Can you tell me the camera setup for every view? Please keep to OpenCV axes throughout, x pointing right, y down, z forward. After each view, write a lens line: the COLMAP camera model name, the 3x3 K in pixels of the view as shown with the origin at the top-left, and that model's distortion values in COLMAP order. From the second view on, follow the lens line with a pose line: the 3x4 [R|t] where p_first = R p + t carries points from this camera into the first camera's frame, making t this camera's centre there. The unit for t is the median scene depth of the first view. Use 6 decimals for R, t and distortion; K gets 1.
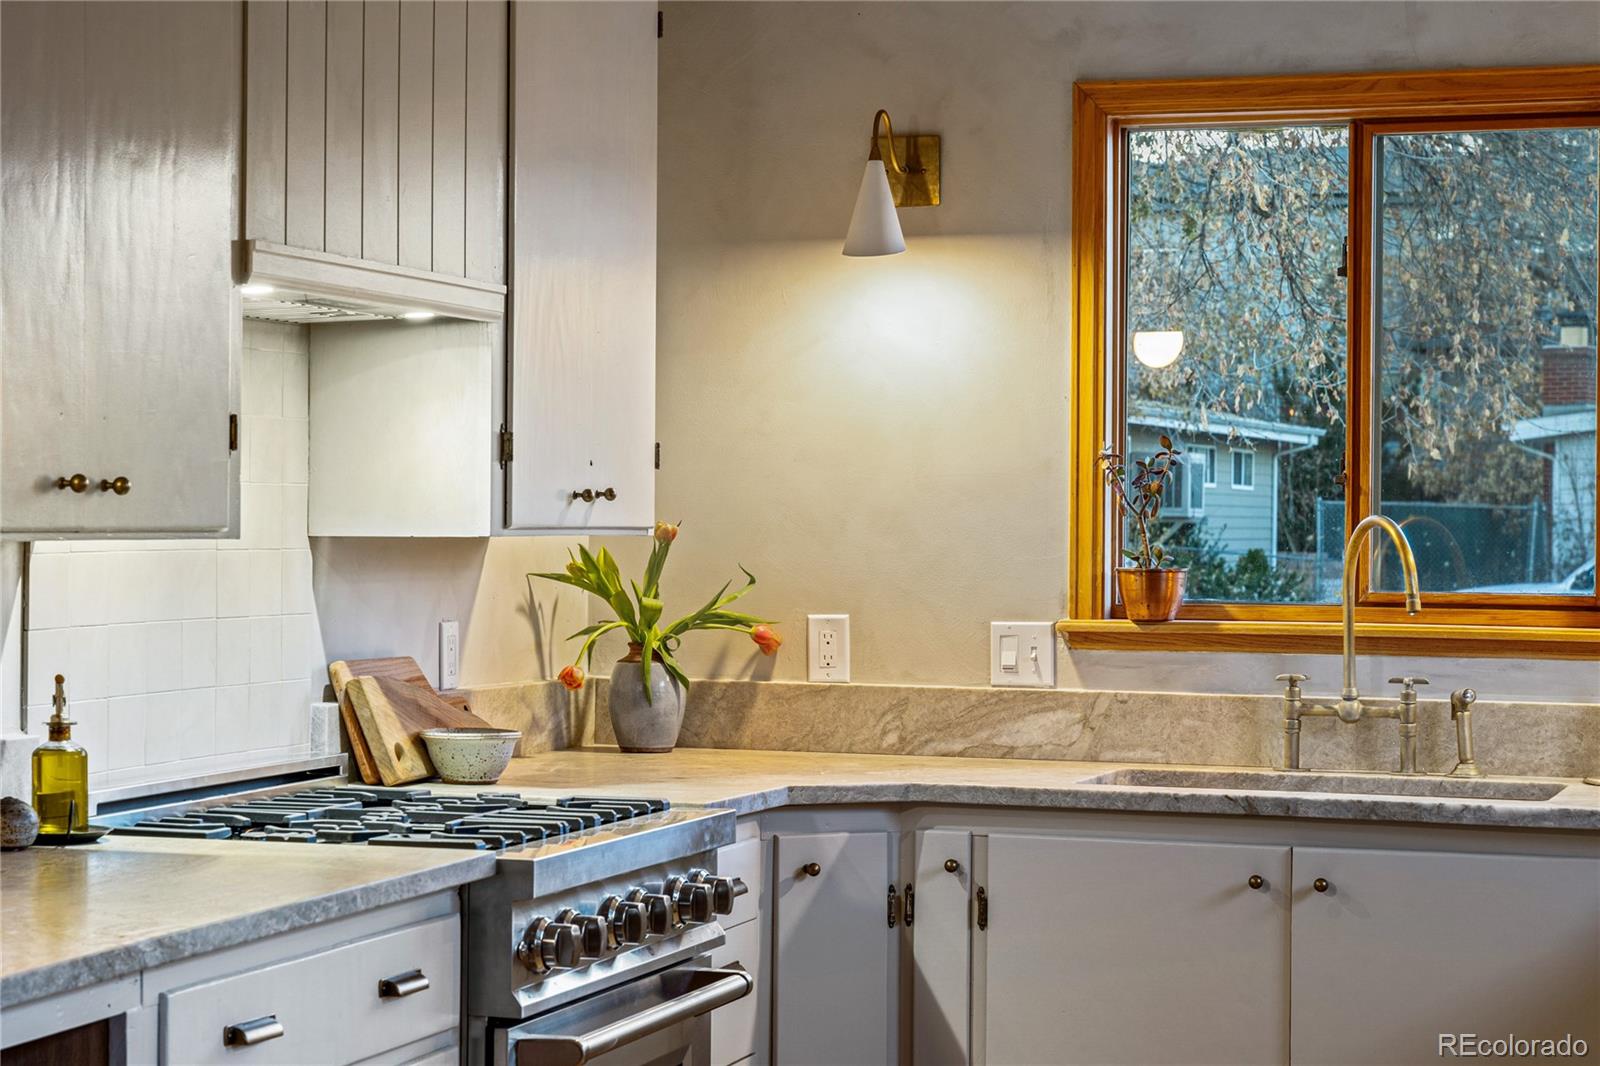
lens RADIAL K [[3262.1, 0, 800.9], [0, 3262.1, 534.9], [0, 0, 1]] dist [0.025550, 0.000000]
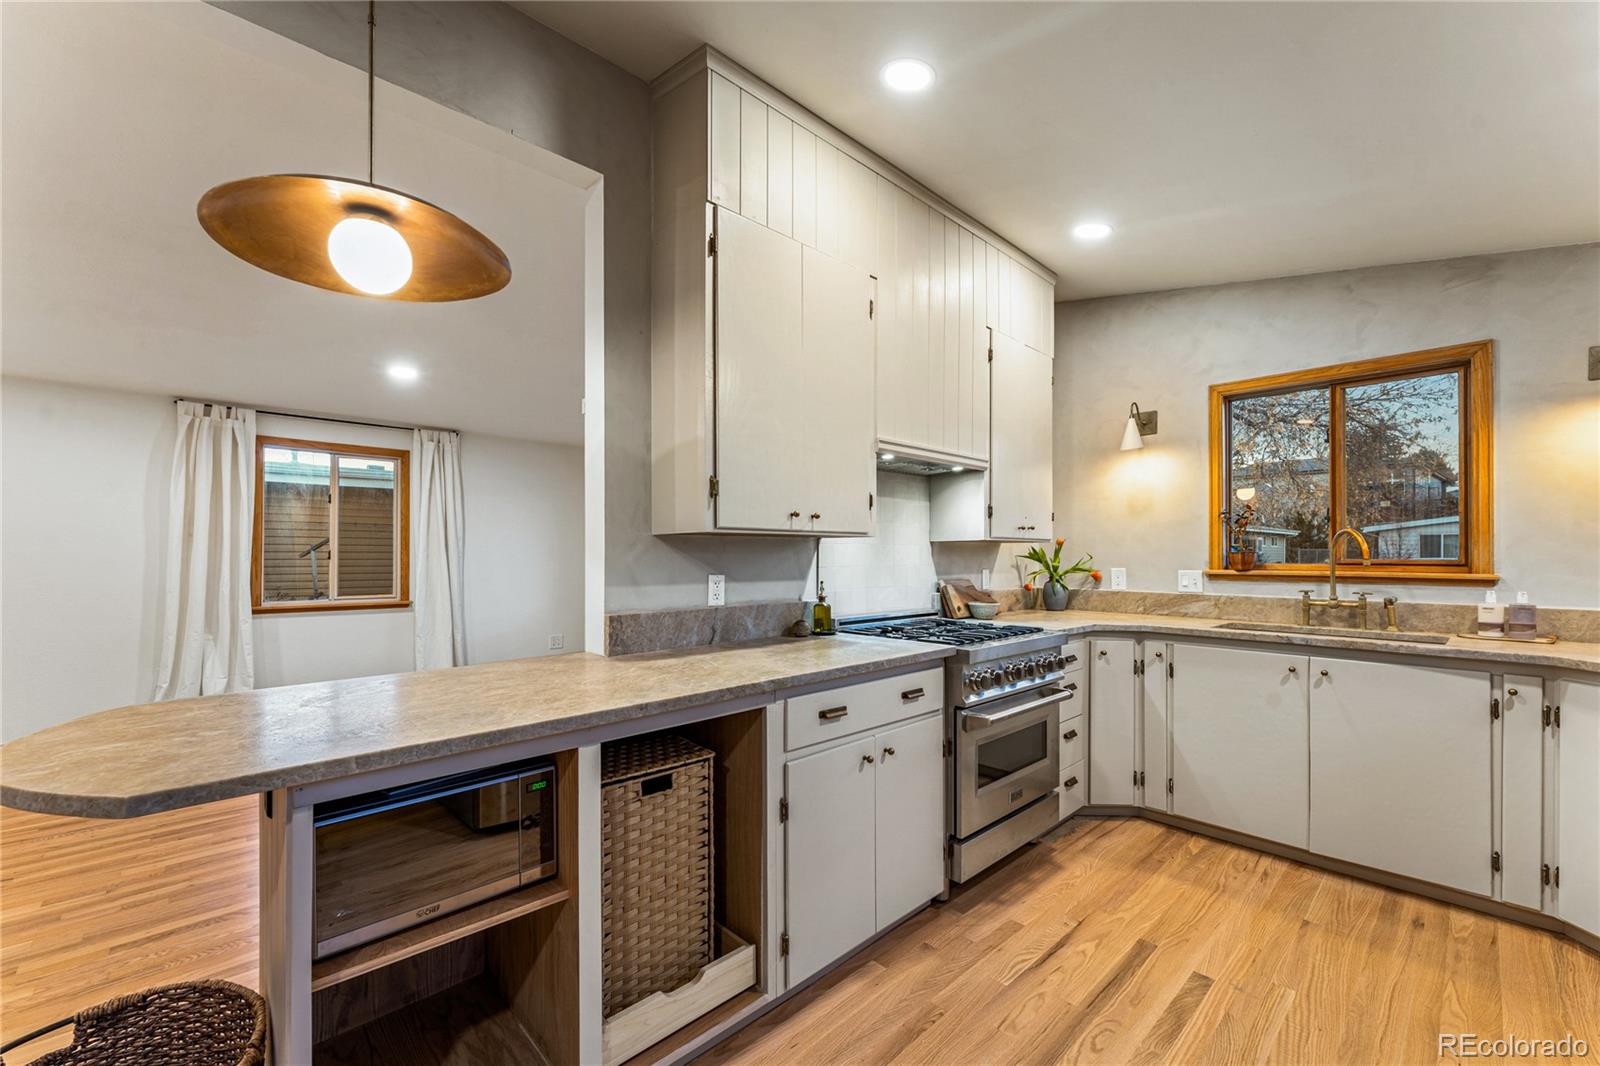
lens RADIAL K [[649.5, 0, 800.9], [0, 649.5, 553.2], [0, 0, 1]] dist [0.002667, -0.000467]
pose [[0.880525, -0.008883, -0.473917, 0.039238], [0.002740, 0.999903, -0.013652, 0.019057], [0.473993, 0.010723, 0.880464, 0.337931]]
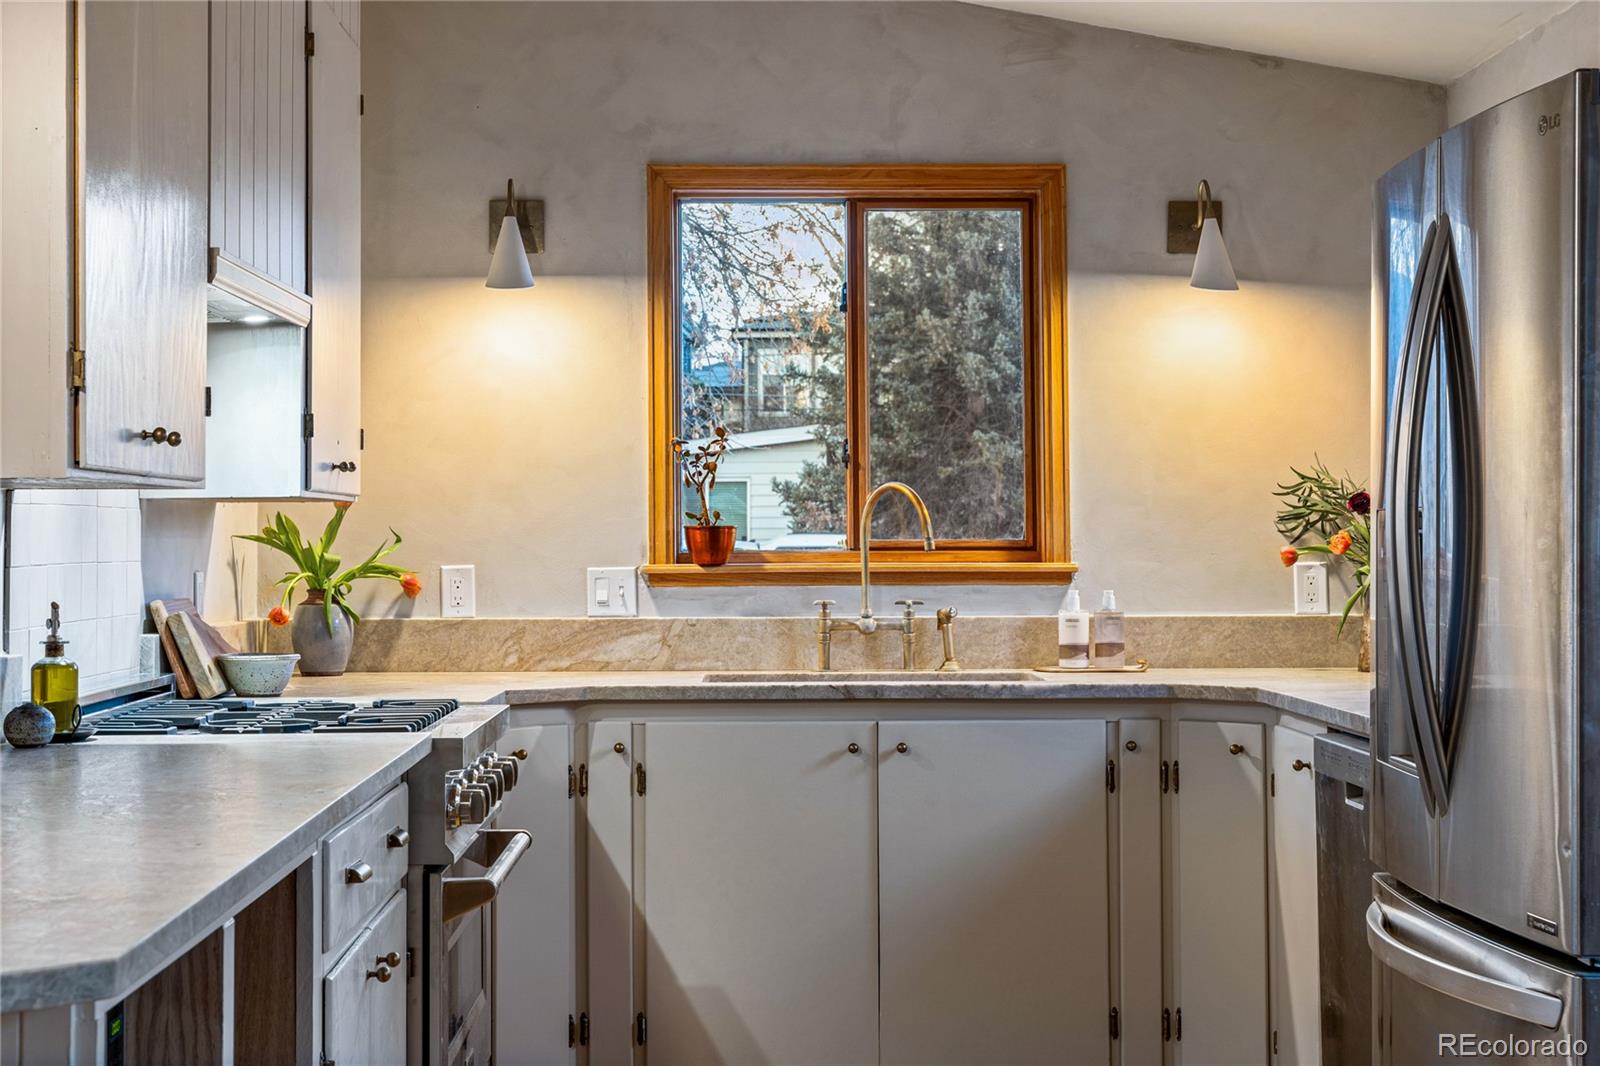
lens RADIAL K [[2448.2, 0, 805.5], [0, 2448.2, 425.5], [0, 0, 1]] dist [0.011425, 0.000000]
pose [[0.939821, 0.002835, 0.341656, -0.211487], [0.014576, 0.998723, -0.048383, 0.019595], [-0.341357, 0.050451, 0.938579, 0.039683]]
